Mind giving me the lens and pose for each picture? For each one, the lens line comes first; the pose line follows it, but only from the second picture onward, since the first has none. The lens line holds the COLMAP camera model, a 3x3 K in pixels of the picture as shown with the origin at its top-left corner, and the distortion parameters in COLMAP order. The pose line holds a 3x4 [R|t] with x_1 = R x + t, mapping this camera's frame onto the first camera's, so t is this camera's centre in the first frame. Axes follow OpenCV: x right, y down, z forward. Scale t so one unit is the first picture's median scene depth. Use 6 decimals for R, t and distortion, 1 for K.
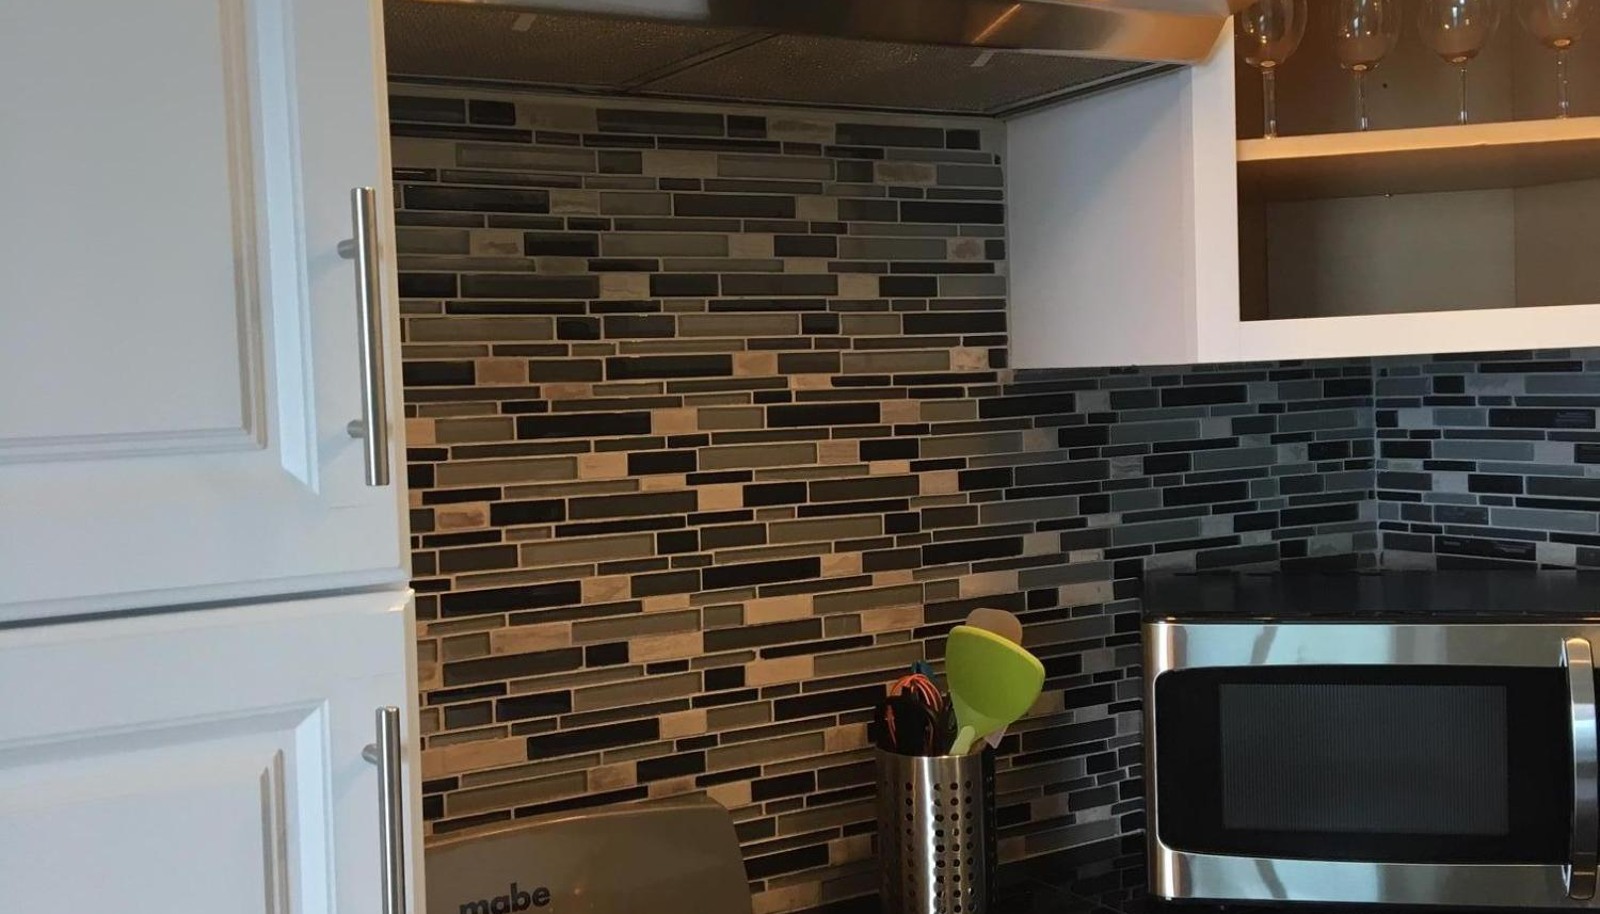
lens RADIAL K [[1860.1, 0, 802.8], [0, 1860.1, 452.0], [0, 0, 1]] dist [0.061591, 0.000000]
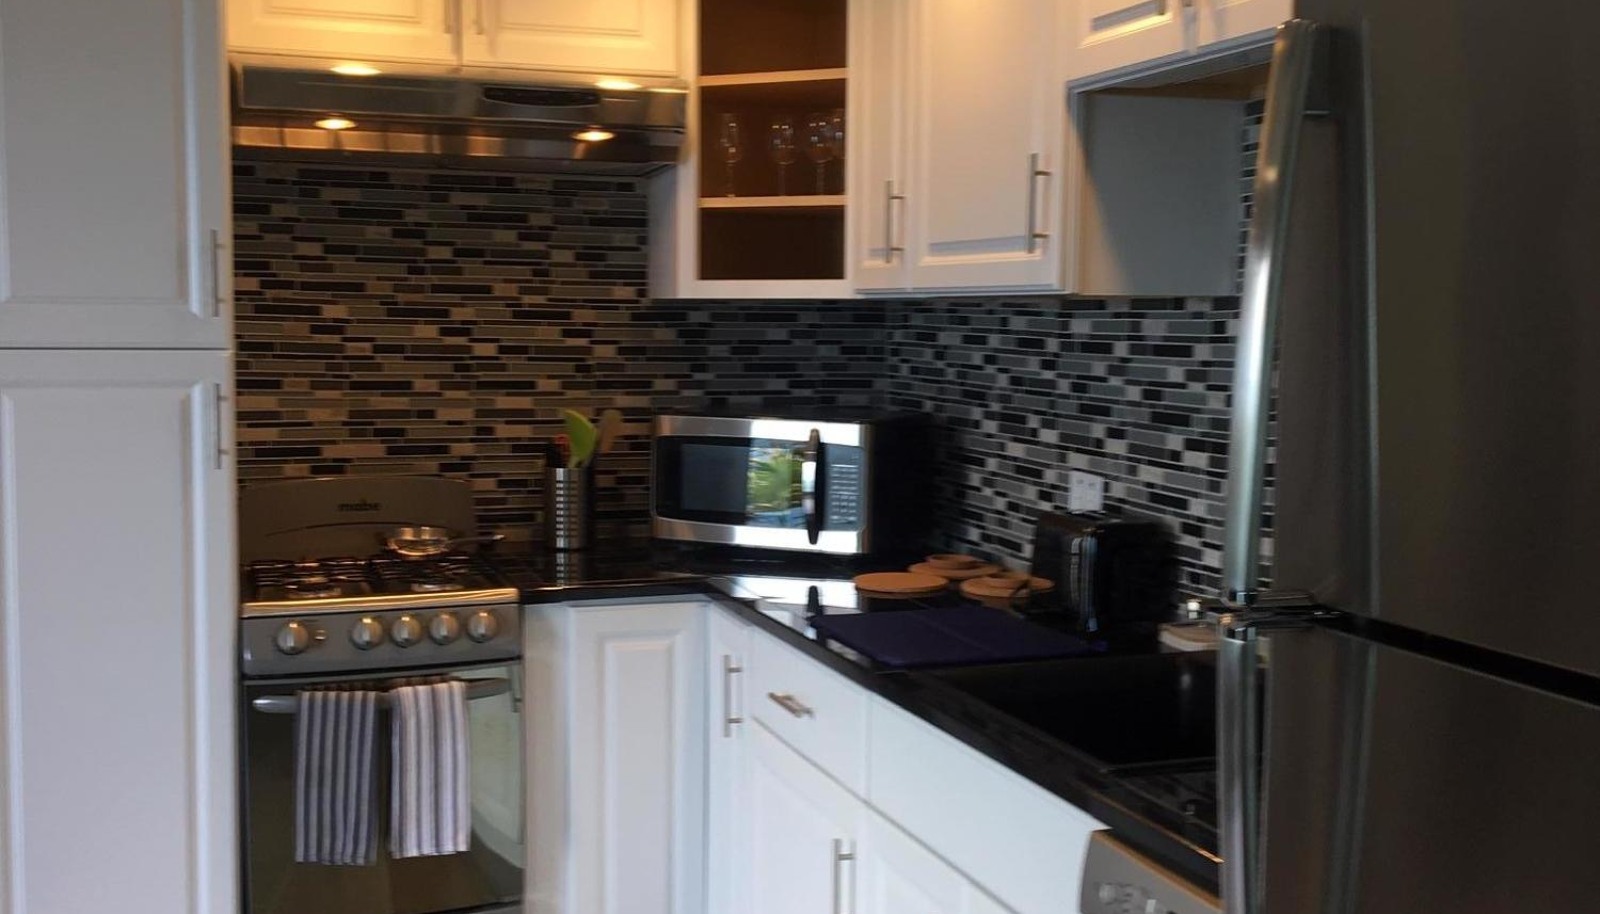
lens RADIAL K [[1860.1, 0, 798.6], [0, 1860.1, 461.8], [0, 0, 1]] dist [0.061591, 0.000000]
pose [[0.970563, 0.063974, -0.232196, 0.819529], [-0.054842, 0.997454, 0.045579, 0.035509], [0.234521, -0.031503, 0.971600, -1.045655]]
